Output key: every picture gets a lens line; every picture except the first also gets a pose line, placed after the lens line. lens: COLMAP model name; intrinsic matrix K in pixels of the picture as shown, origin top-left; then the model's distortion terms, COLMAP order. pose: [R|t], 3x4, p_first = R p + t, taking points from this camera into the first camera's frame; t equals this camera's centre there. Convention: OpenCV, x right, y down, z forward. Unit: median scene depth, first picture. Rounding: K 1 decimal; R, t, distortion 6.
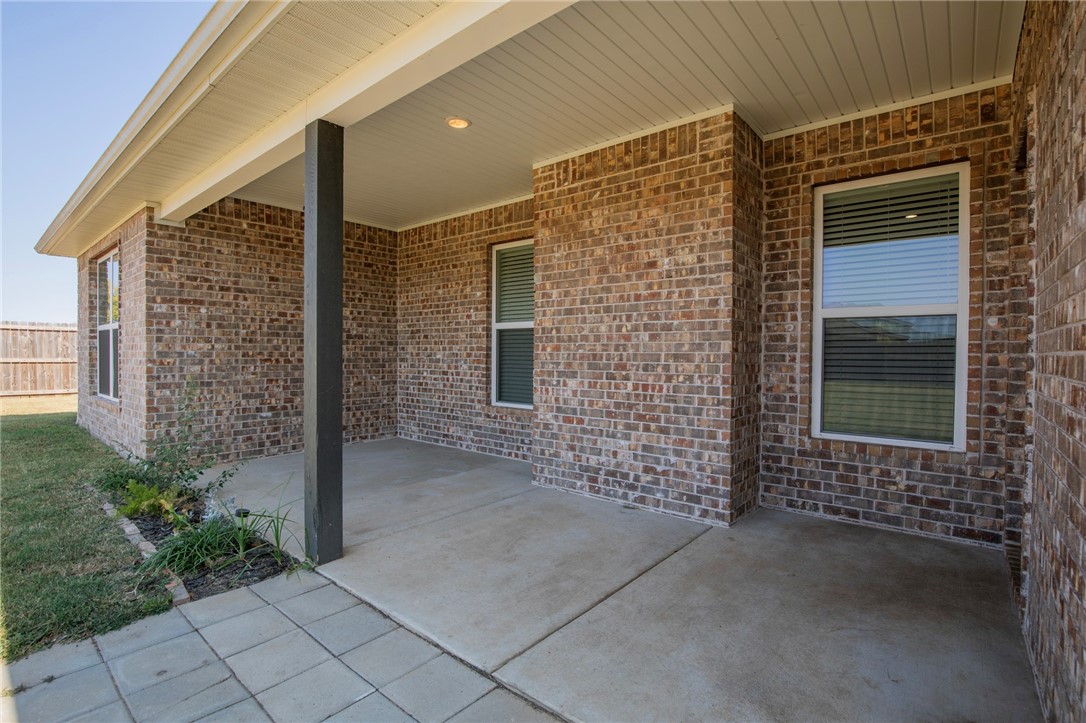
lens RADIAL K [[506.0, 0, 556.2], [0, 506.0, 360.1], [0, 0, 1]] dist [-0.038302, 0.007432]
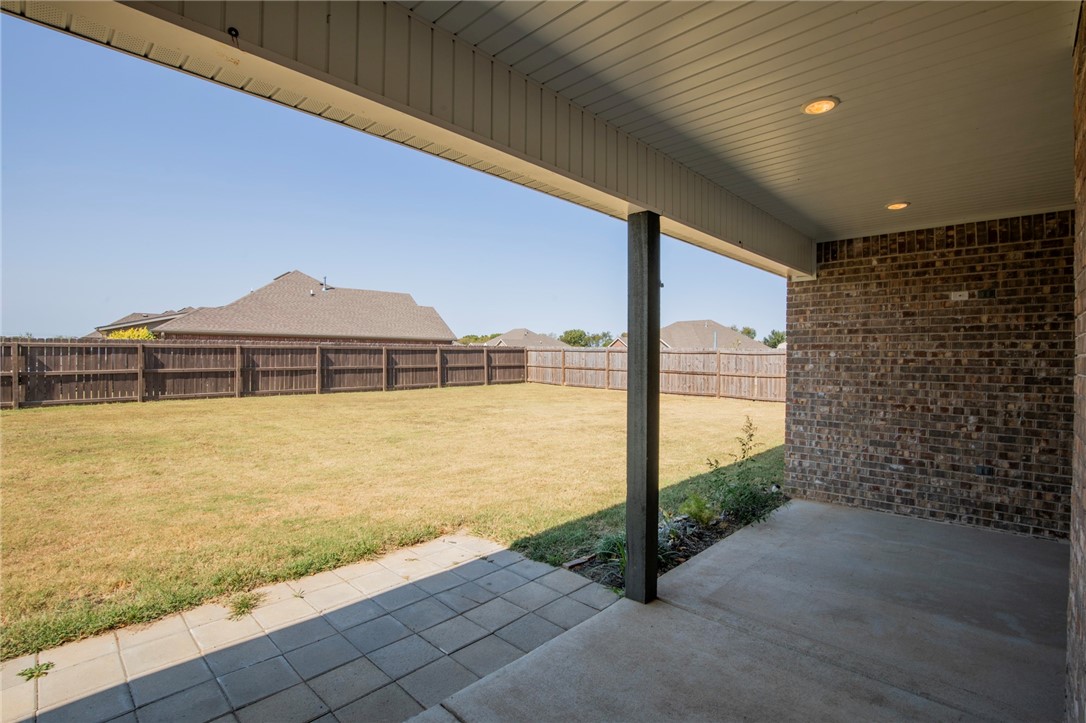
lens RADIAL K [[506.0, 0, 556.2], [0, 506.0, 360.1], [0, 0, 1]] dist [-0.038302, 0.007432]
pose [[-0.065489, -0.001060, -0.997853, 0.363830], [-0.025220, 0.999682, 0.000593, -0.070649], [0.997535, 0.025205, -0.065495, 0.468707]]
